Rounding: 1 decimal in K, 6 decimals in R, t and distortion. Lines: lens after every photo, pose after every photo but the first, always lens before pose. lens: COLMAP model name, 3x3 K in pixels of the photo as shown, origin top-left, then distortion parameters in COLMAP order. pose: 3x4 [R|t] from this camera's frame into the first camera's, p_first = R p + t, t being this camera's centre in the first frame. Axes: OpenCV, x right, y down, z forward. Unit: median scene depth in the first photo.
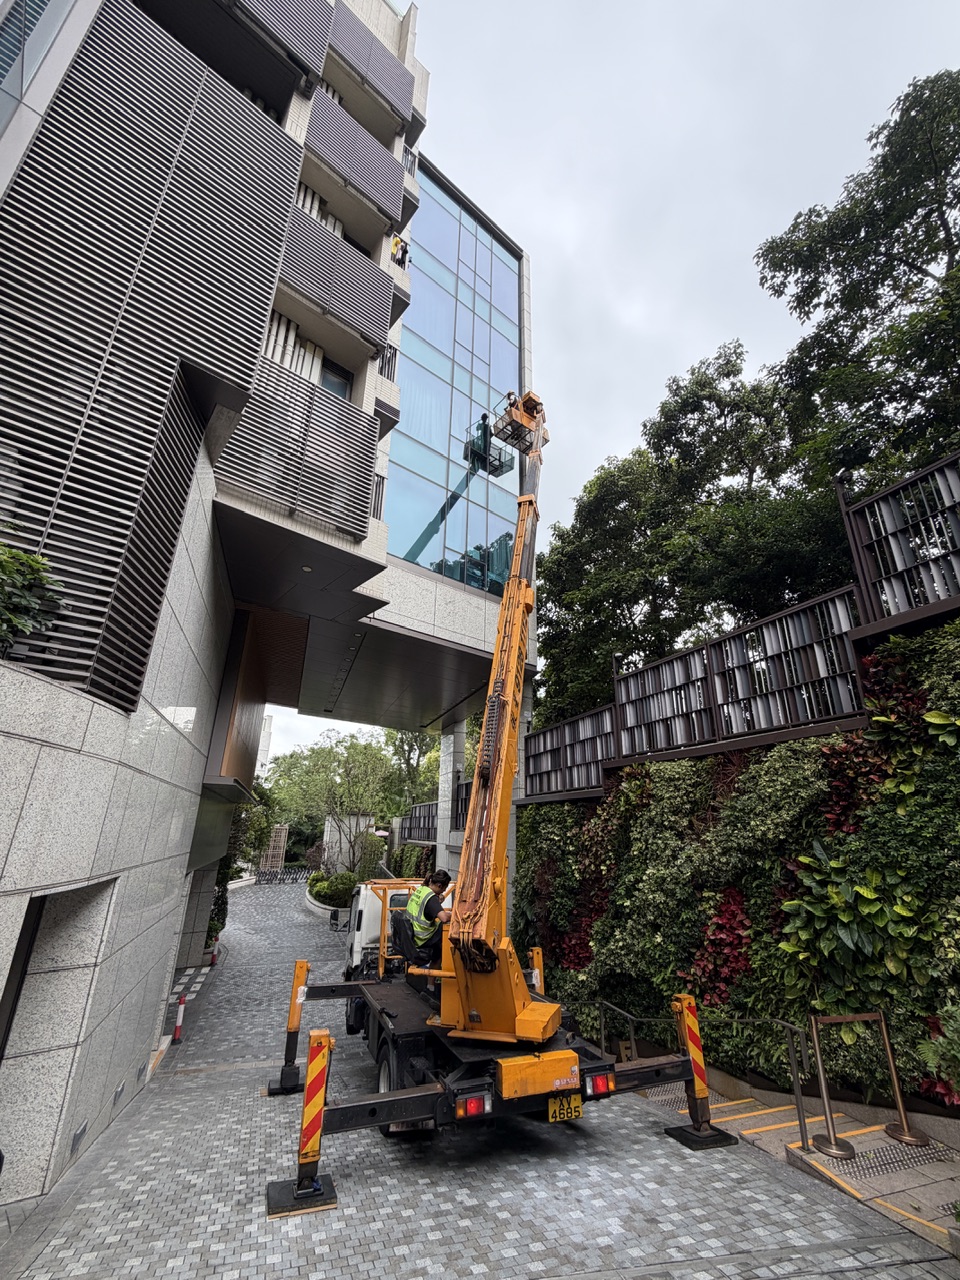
lens RADIAL K [[532.1, 0, 480.0], [0, 532.1, 640.0], [0, 0, 1]] dist [-0.001278, -0.000071]
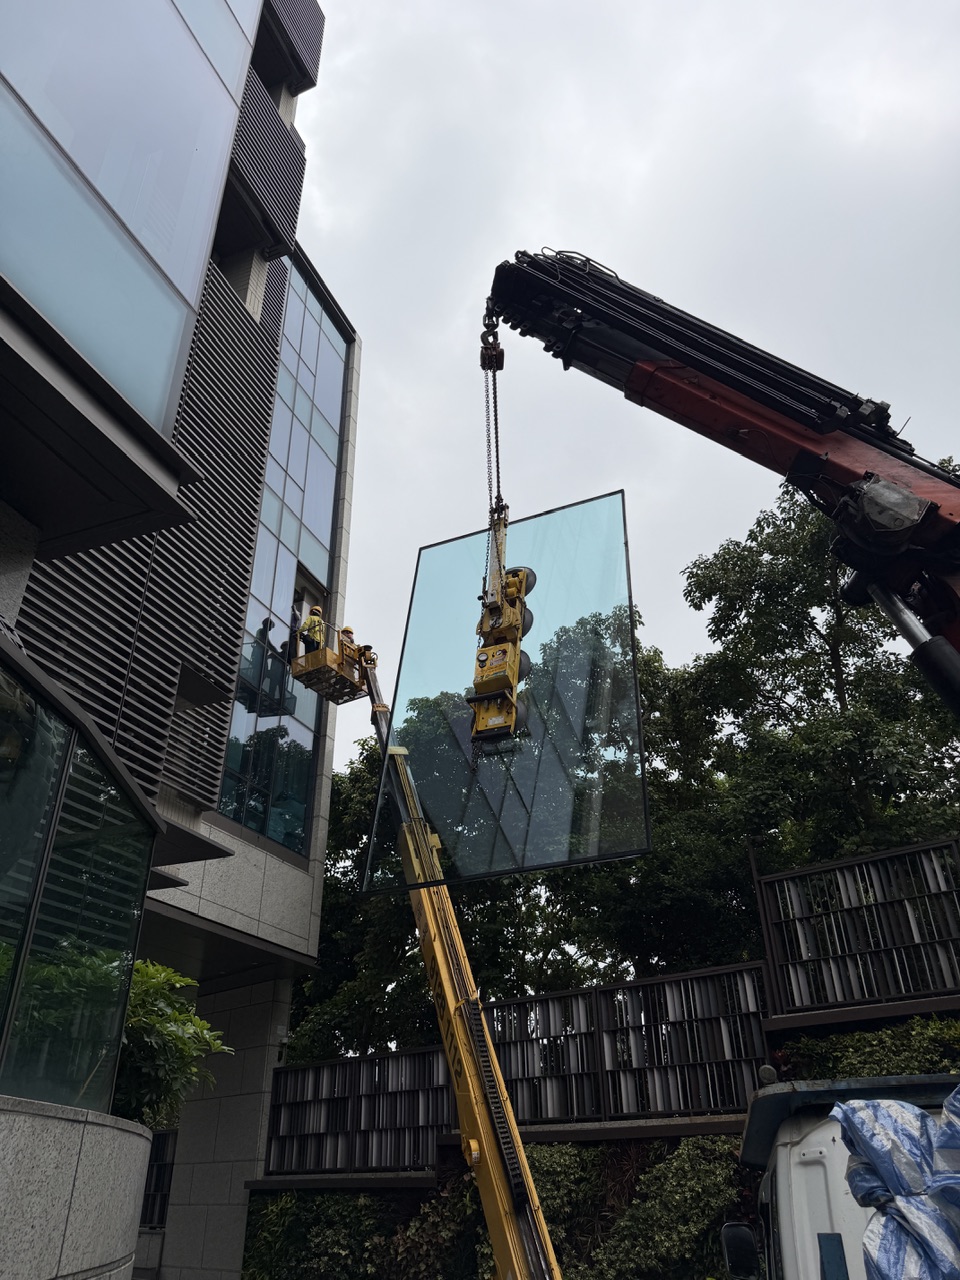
lens RADIAL K [[911.6, 0, 480.0], [0, 911.6, 640.0], [0, 0, 1]] dist [0.070299, -0.089311]
pose [[0.880980, 0.206317, 0.425801, -0.470021], [-0.127736, 0.970217, -0.205821, -0.206181], [-0.455584, 0.126934, 0.881096, -0.261359]]
